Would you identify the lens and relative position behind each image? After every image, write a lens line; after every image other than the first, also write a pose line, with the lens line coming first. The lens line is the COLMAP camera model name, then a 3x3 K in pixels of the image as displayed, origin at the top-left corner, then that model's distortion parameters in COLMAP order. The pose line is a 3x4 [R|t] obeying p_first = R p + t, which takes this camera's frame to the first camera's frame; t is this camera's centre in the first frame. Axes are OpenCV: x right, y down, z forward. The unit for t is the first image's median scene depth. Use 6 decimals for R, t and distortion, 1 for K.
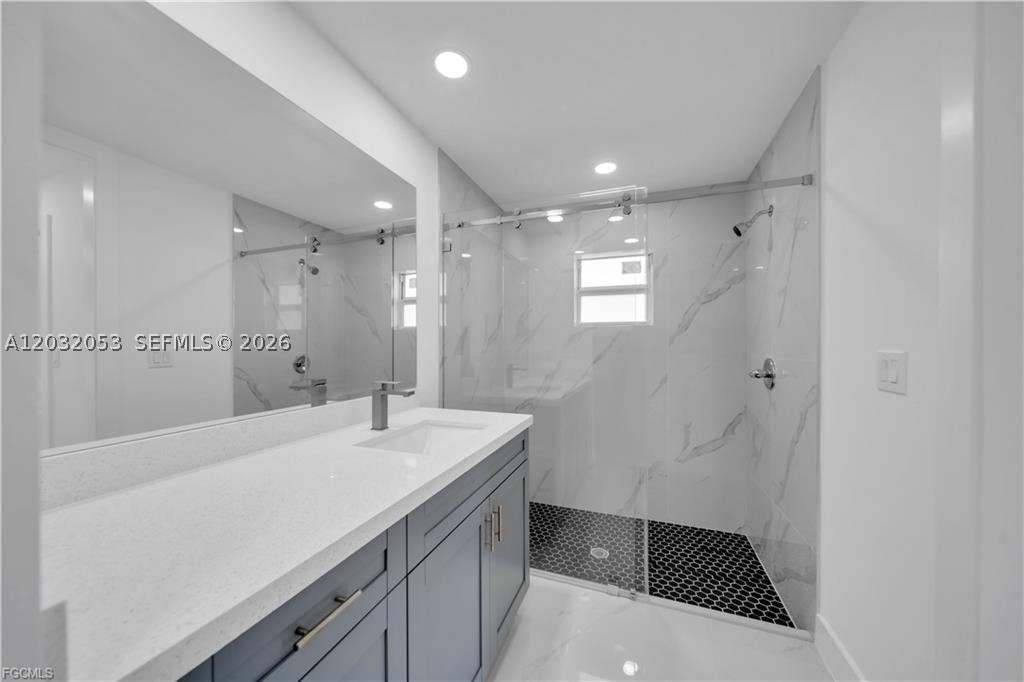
lens RADIAL K [[353.5, 0, 512.9], [0, 353.5, 347.8], [0, 0, 1]] dist [-0.000566, -0.000117]
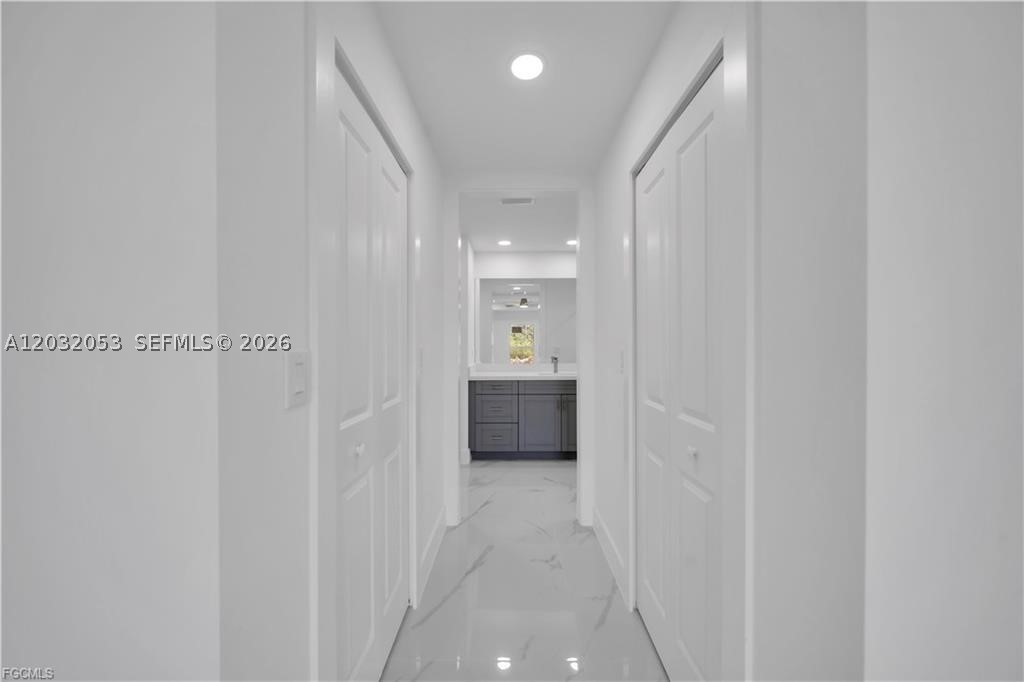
lens RADIAL K [[353.5, 0, 512.9], [0, 353.5, 347.8], [0, 0, 1]] dist [-0.000566, -0.000117]
pose [[0.343767, 0.005119, -0.939041, 1.558882], [-0.002226, 0.999987, 0.004636, 0.002052], [0.939052, 0.000497, 0.343774, -0.260140]]
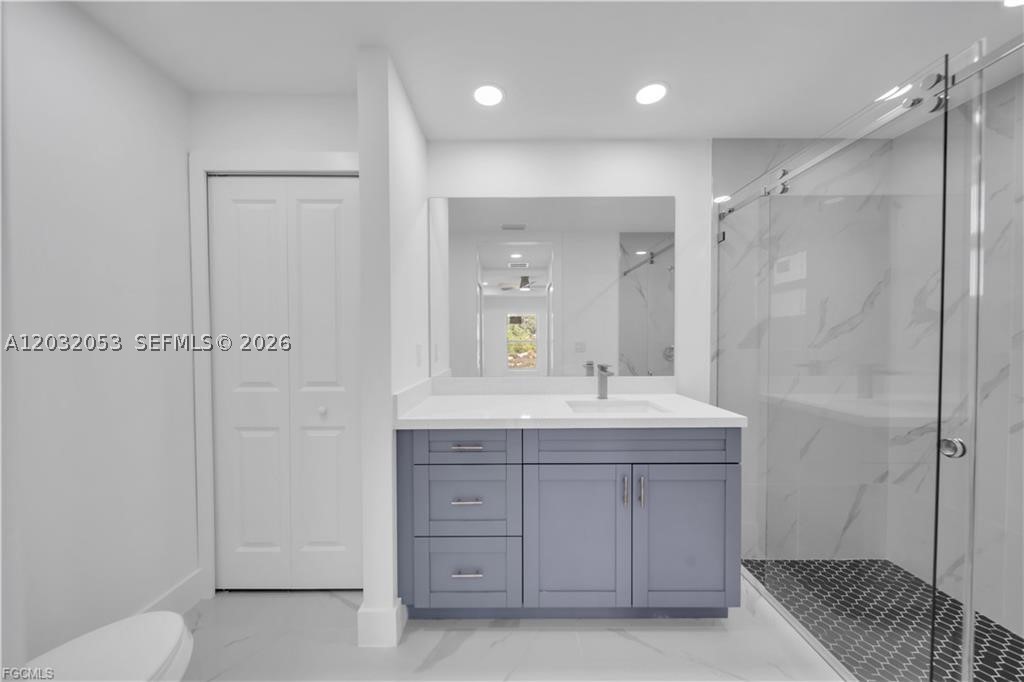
lens RADIAL K [[353.5, 0, 512.9], [0, 353.5, 347.8], [0, 0, 1]] dist [-0.000566, -0.000117]
pose [[0.347687, 0.021187, -0.937371, 0.534802], [-0.000443, 0.999748, 0.022432, -0.001132], [0.937610, -0.007384, 0.347609, 0.120888]]
